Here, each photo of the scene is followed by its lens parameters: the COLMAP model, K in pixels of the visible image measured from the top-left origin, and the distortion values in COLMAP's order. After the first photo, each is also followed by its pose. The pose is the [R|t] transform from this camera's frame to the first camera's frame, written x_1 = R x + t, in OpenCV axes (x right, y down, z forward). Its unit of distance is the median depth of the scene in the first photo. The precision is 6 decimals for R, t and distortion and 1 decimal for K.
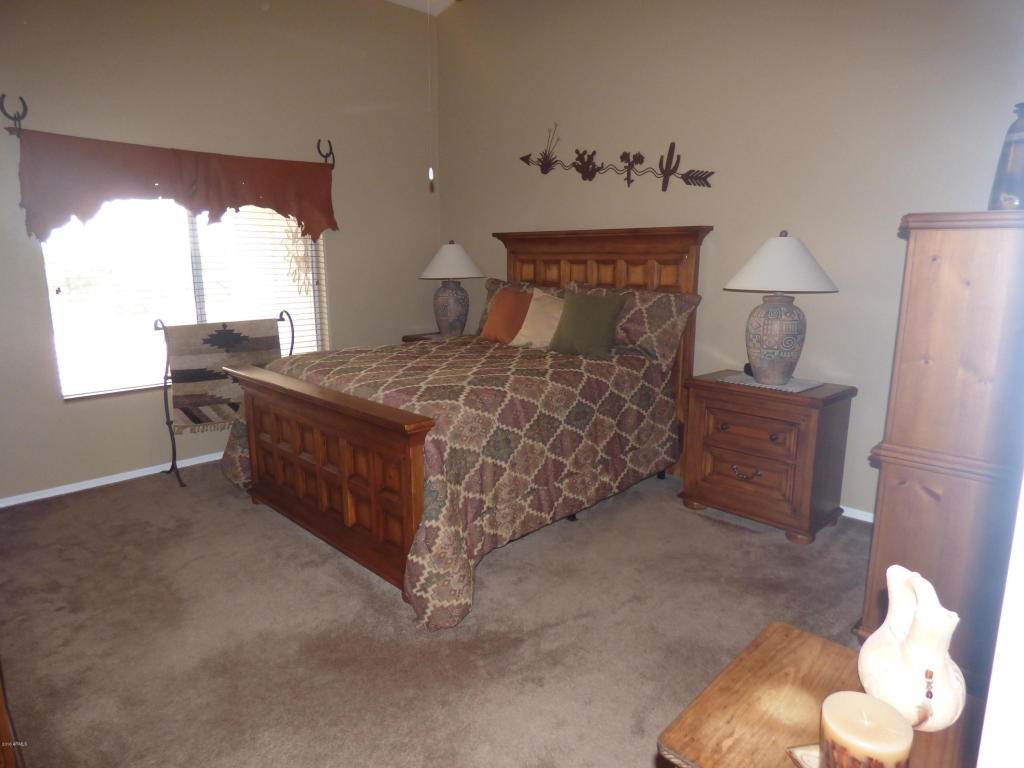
lens RADIAL K [[626.0, 0, 514.8], [0, 626.0, 379.3], [0, 0, 1]] dist [0.007750, -0.004190]
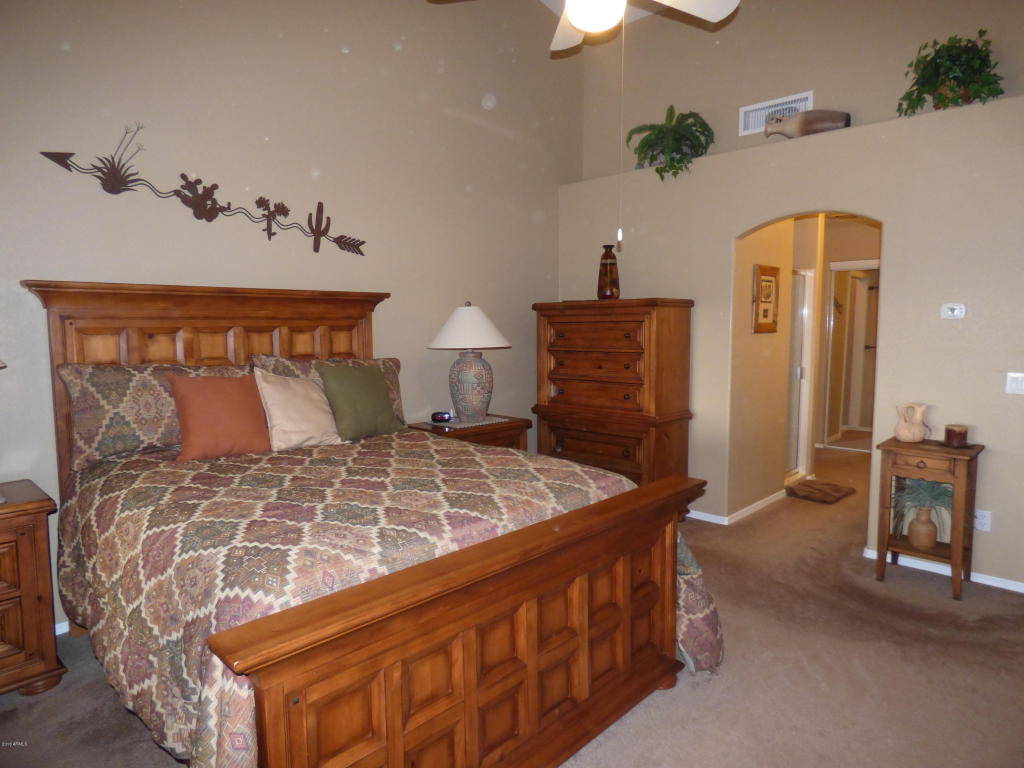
lens RADIAL K [[626.0, 0, 514.7], [0, 626.0, 384.4], [0, 0, 1]] dist [0.007750, -0.004190]
pose [[-0.012763, -0.102138, 0.994688, -0.690804], [0.202561, 0.973880, 0.102601, -0.146292], [-0.979186, 0.202795, 0.008260, 0.743438]]
